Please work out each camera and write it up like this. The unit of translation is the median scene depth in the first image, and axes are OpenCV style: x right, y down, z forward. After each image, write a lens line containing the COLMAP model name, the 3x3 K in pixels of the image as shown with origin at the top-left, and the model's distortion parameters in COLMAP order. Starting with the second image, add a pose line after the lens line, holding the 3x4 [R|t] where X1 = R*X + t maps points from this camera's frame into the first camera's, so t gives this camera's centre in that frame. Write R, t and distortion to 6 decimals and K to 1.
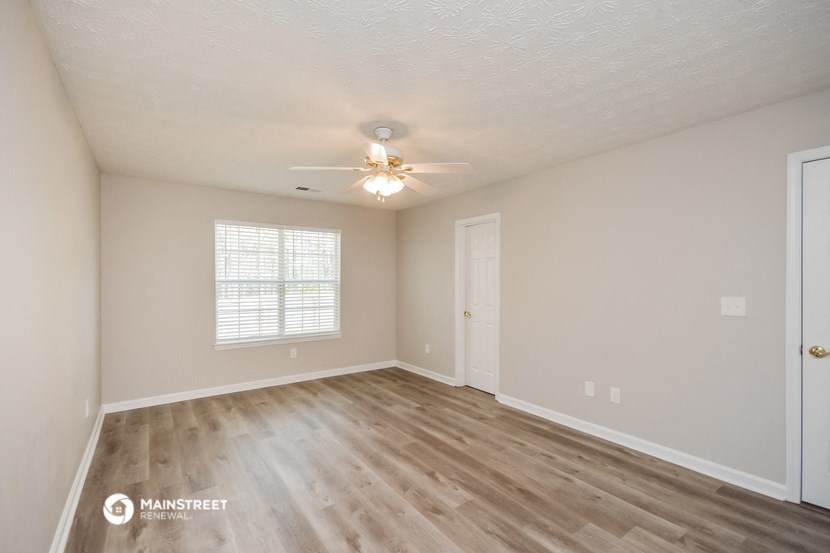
lens RADIAL K [[380.7, 0, 424.6], [0, 380.7, 288.1], [0, 0, 1]] dist [0.004597, -0.001900]
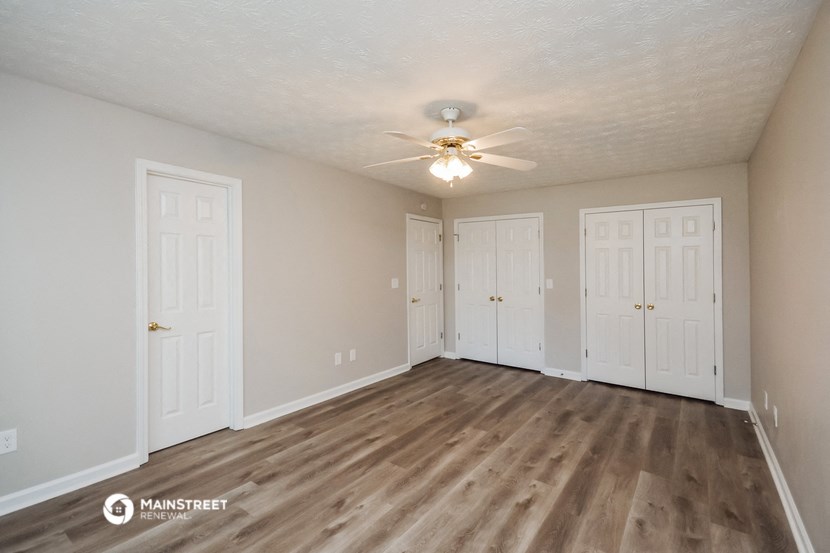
lens RADIAL K [[380.7, 0, 415.0], [0, 380.7, 264.7], [0, 0, 1]] dist [0.004597, -0.001900]
pose [[-0.319935, 0.010246, 0.947384, -0.886016], [0.012244, 0.999903, -0.006679, -0.028295], [-0.947360, 0.009463, -0.320029, 1.271756]]
